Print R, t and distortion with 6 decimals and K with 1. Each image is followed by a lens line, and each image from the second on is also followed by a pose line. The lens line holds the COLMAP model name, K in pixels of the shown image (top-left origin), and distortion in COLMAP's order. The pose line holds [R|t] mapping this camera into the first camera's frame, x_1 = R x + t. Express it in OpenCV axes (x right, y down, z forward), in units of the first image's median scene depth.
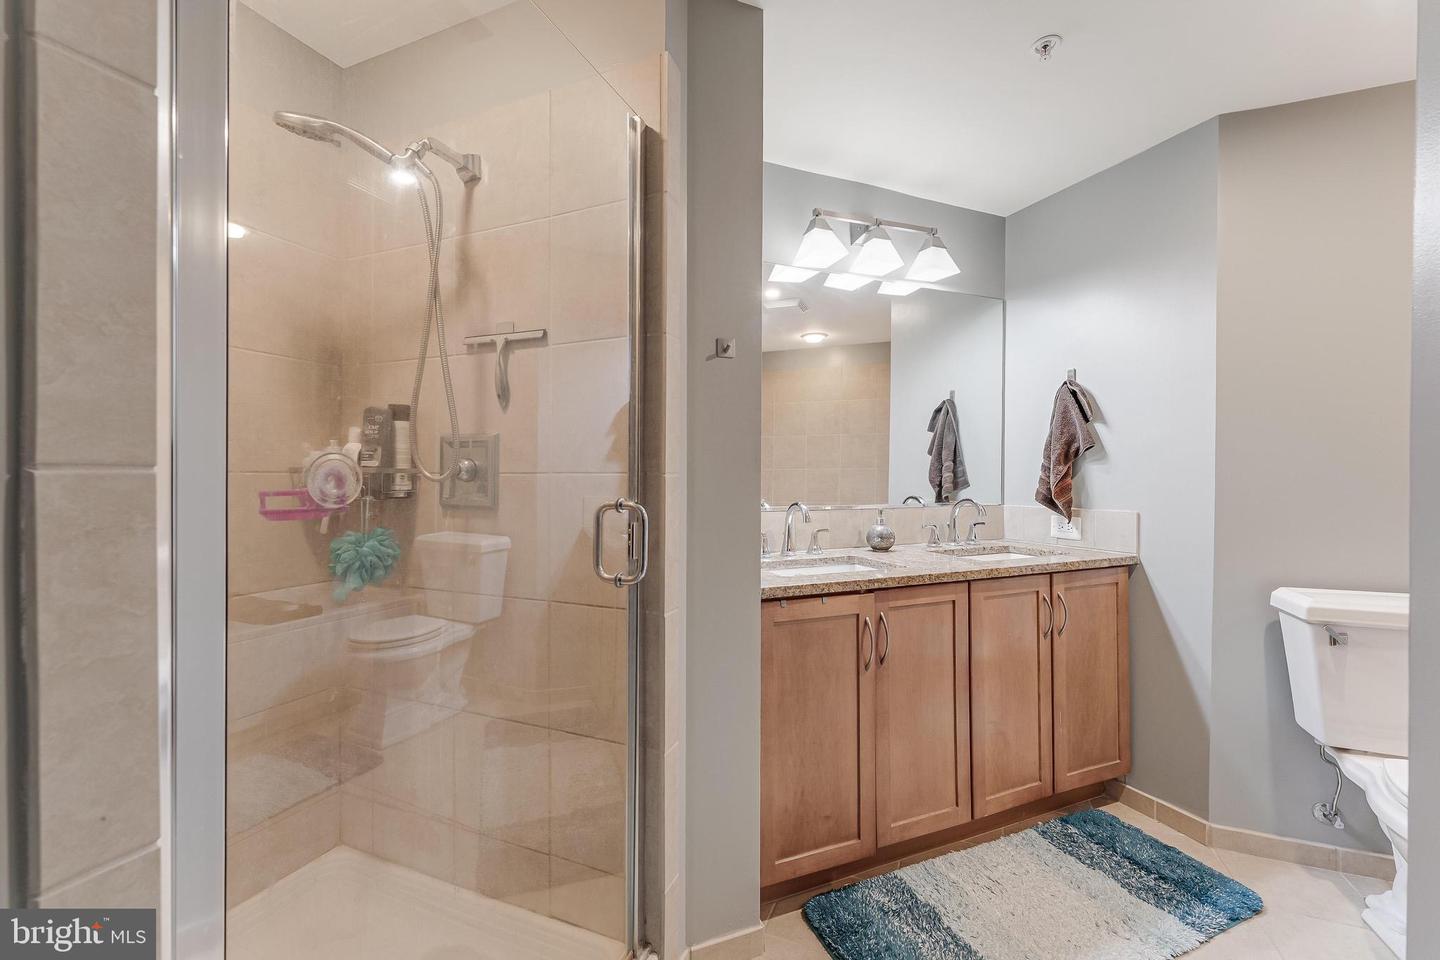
lens RADIAL K [[583.8, 0, 721.8], [0, 583.8, 468.1], [0, 0, 1]] dist [0.001037, -0.000570]
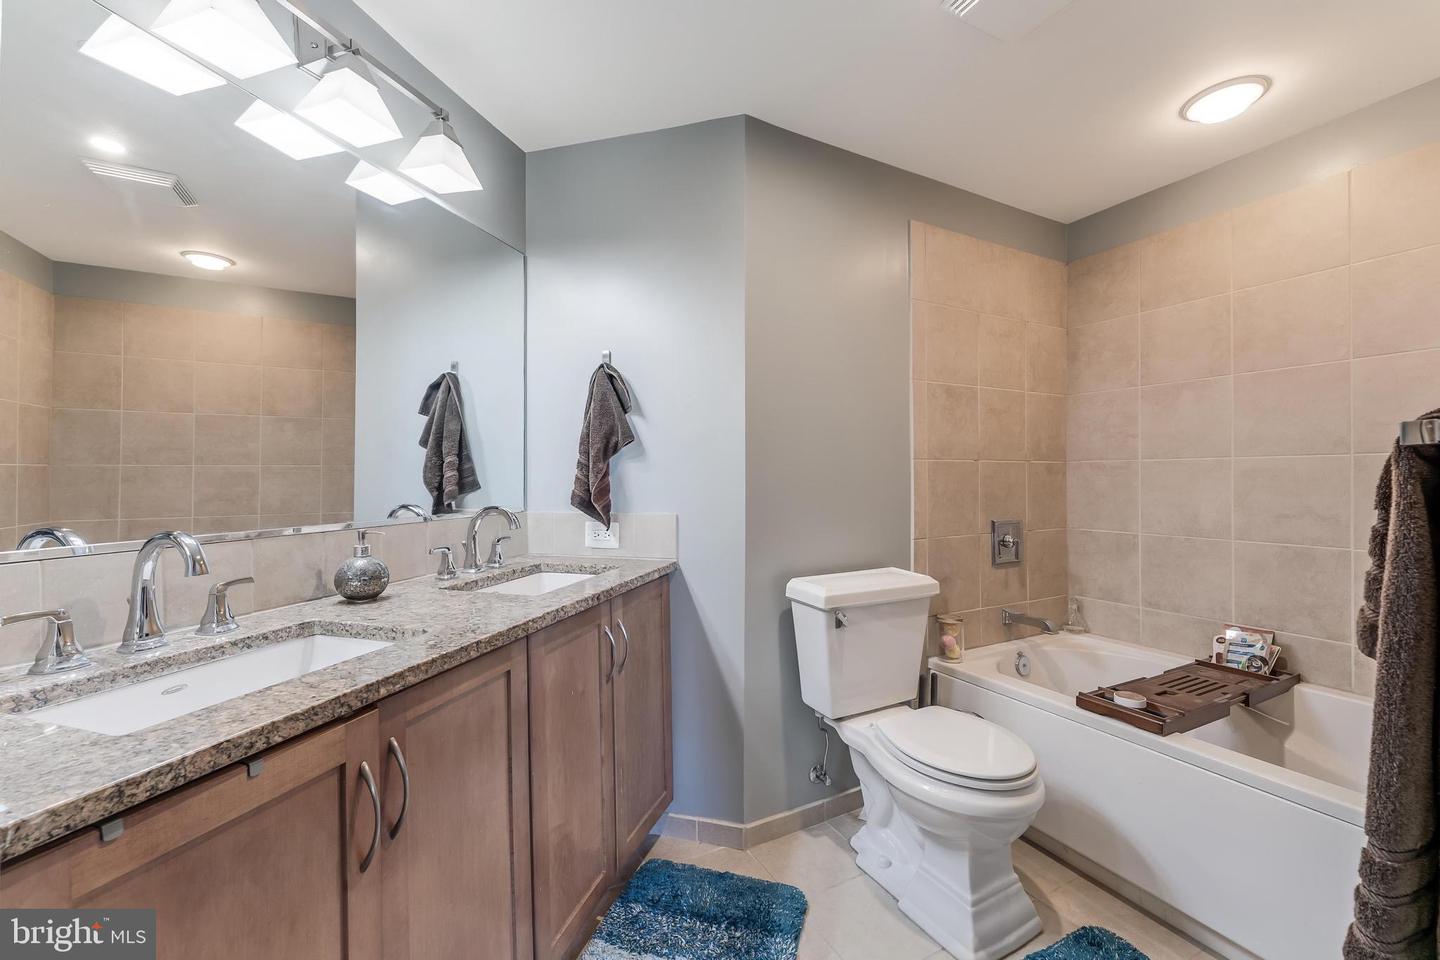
lens RADIAL K [[578.3, 0, 725.4], [0, 578.3, 480.3], [0, 0, 1]] dist [0.001598, -0.000214]
pose [[0.631975, -0.008581, 0.774941, 0.048329], [-0.007470, 0.999825, 0.017163, 0.005681], [-0.774953, -0.016636, 0.631800, 0.337746]]
